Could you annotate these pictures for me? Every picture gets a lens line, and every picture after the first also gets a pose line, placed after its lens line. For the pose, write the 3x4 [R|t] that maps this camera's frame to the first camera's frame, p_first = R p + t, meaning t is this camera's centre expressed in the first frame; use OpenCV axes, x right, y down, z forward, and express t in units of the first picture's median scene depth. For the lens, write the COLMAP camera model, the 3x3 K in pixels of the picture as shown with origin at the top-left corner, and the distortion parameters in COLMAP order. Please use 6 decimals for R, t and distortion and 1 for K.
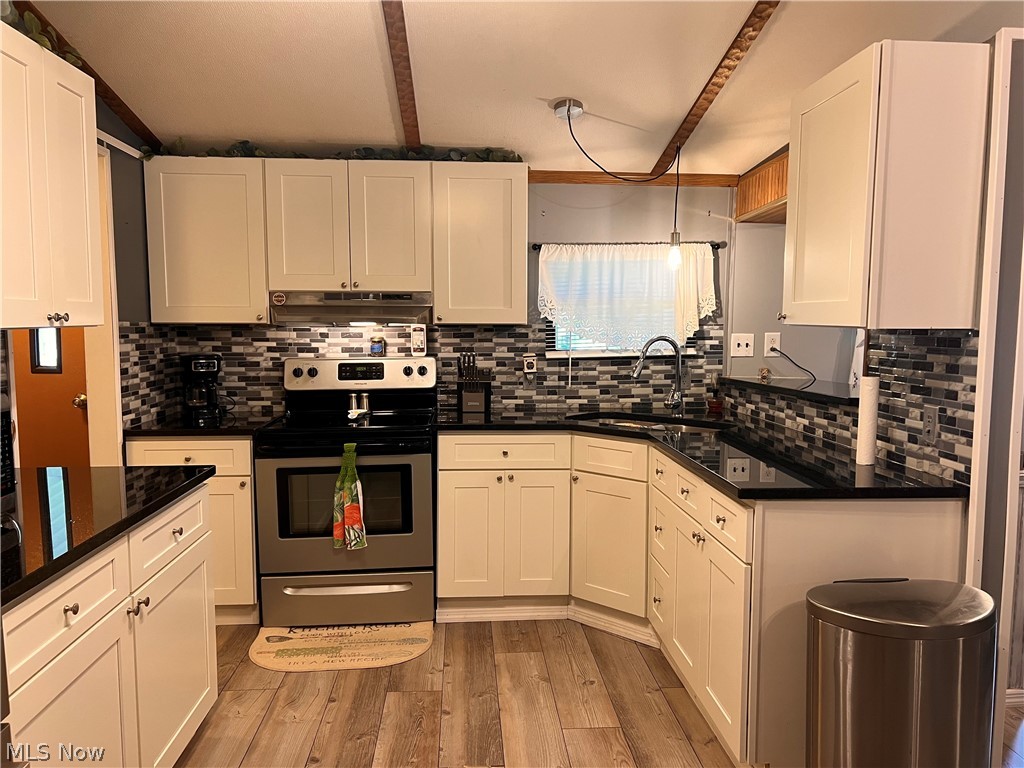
lens RADIAL K [[772.8, 0, 518.4], [0, 772.8, 391.6], [0, 0, 1]] dist [0.077020, -0.091742]
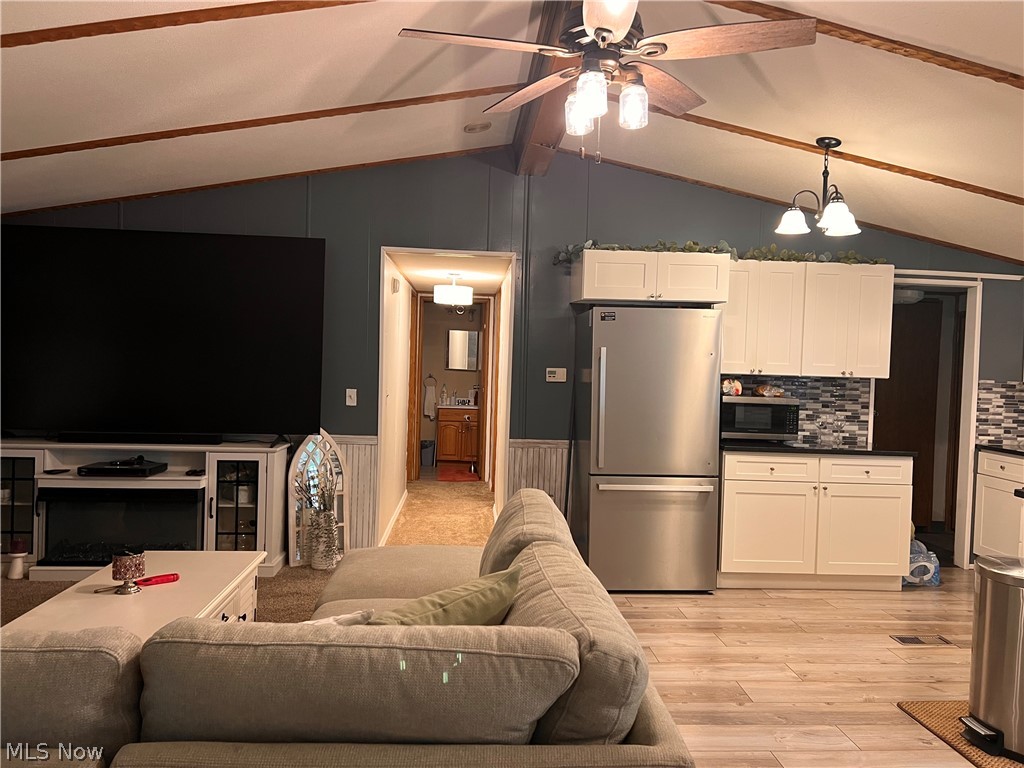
lens RADIAL K [[772.8, 0, 518.9], [0, 772.8, 378.7], [0, 0, 1]] dist [0.077020, -0.091742]
pose [[0.006463, 0.021940, -0.999738, 1.097771], [-0.130006, 0.991293, 0.020915, 0.002389], [0.991492, 0.129837, 0.009259, -0.006548]]
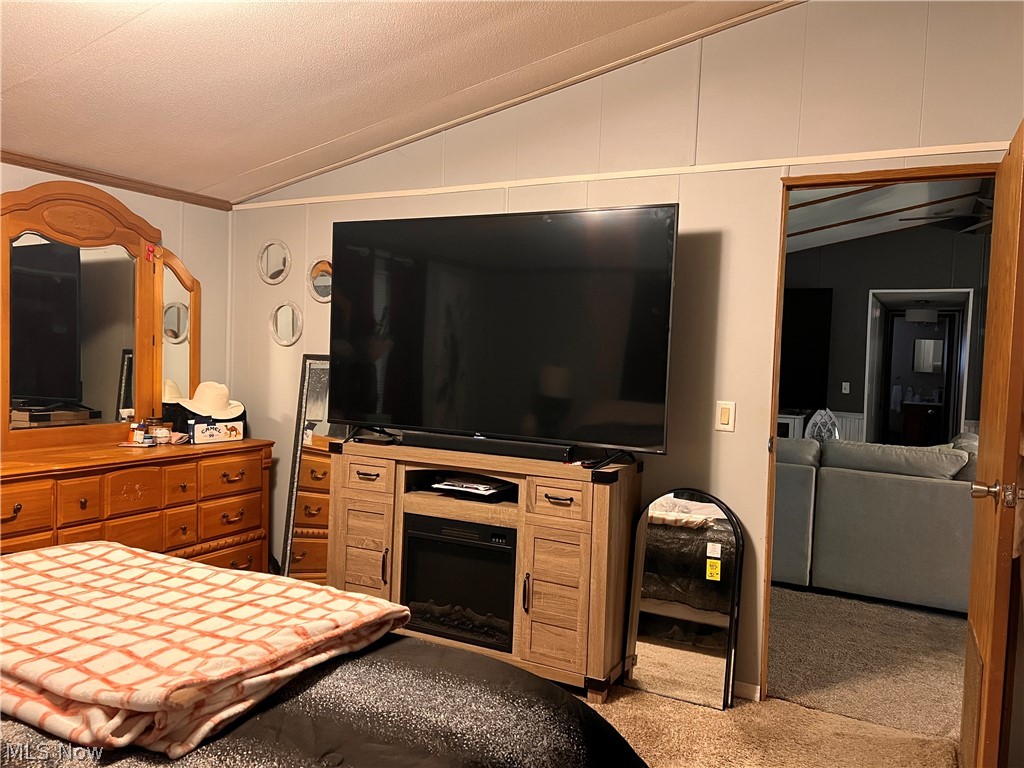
lens RADIAL K [[772.8, 0, 512.8], [0, 772.8, 390.9], [0, 0, 1]] dist [0.077020, -0.091742]
pose [[-0.525422, 0.026099, -0.850442, 2.098786], [-0.113684, 0.988414, 0.100570, -0.002513], [0.843213, 0.149523, -0.516367, 0.060078]]
